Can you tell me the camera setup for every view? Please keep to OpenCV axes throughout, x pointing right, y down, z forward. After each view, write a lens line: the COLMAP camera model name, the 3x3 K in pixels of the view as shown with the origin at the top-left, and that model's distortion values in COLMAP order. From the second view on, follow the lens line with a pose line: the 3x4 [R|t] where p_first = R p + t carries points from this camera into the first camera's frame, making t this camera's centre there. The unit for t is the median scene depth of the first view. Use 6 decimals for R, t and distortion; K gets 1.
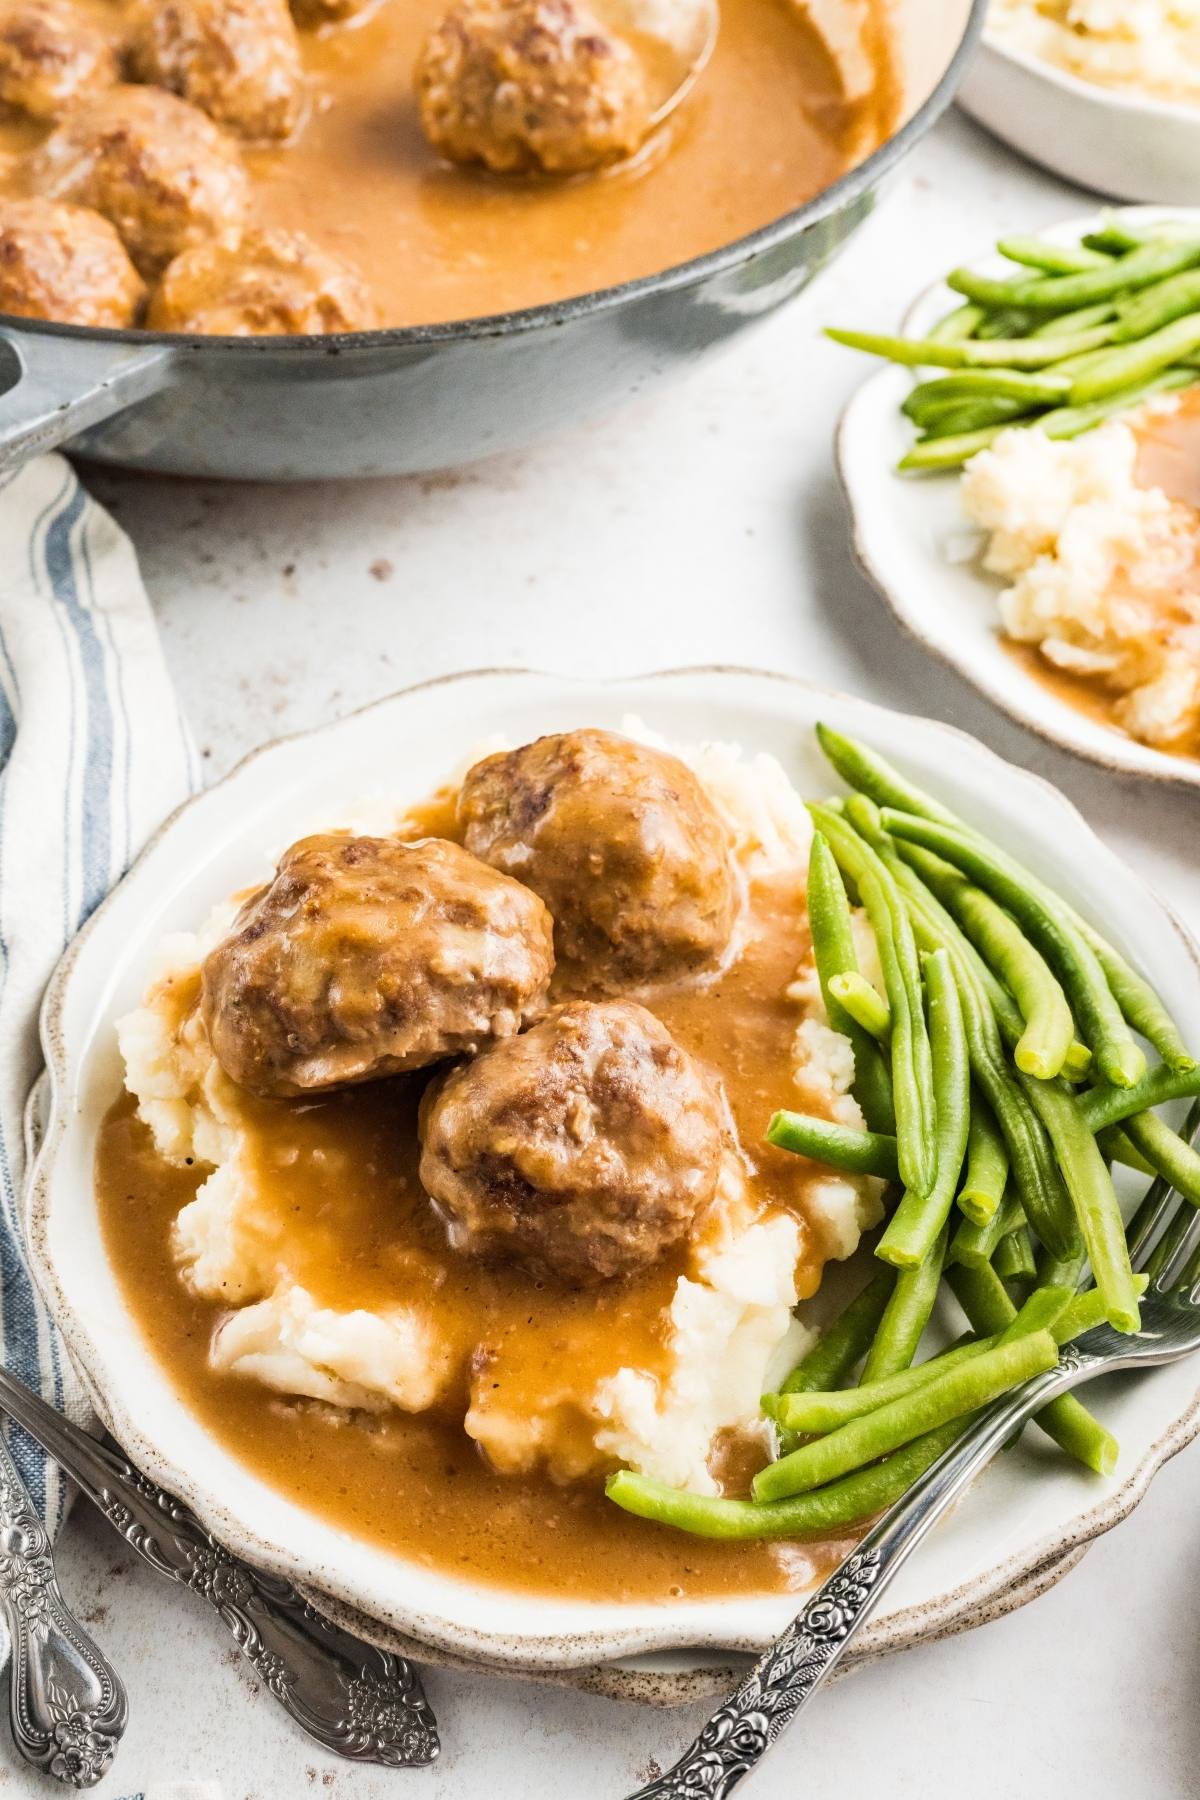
lens RADIAL K [[2658.6, 0, 600.0], [0, 2658.6, 900.0], [0, 0, 1]] dist [0.021208, 0.073692]
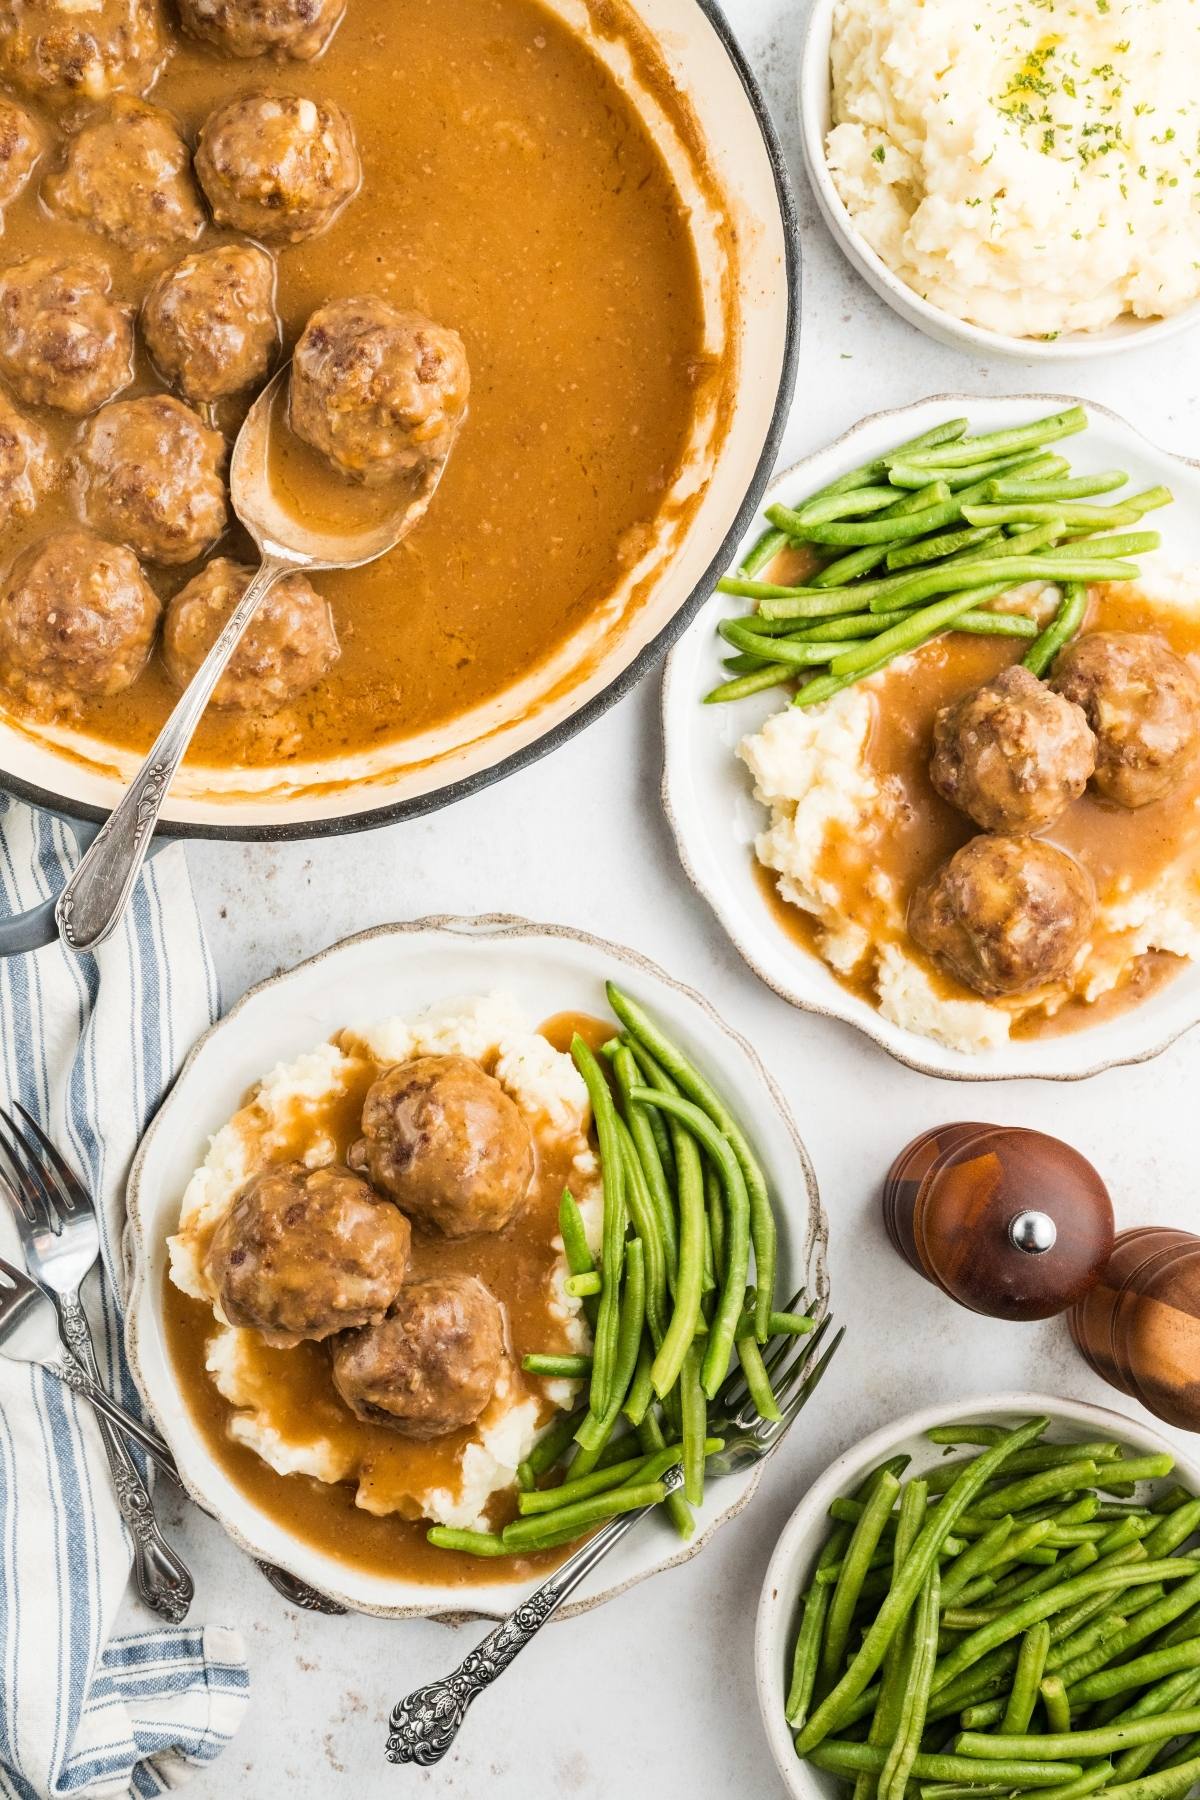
lens RADIAL K [[2658.6, 0, 600.0], [0, 2658.6, 900.0], [0, 0, 1]] dist [0.021208, 0.073692]
pose [[0.995864, 0.069182, -0.058895, 0.203616], [-0.018554, 0.789419, 0.613574, -1.296902], [0.088941, -0.609944, 0.787438, -0.236473]]
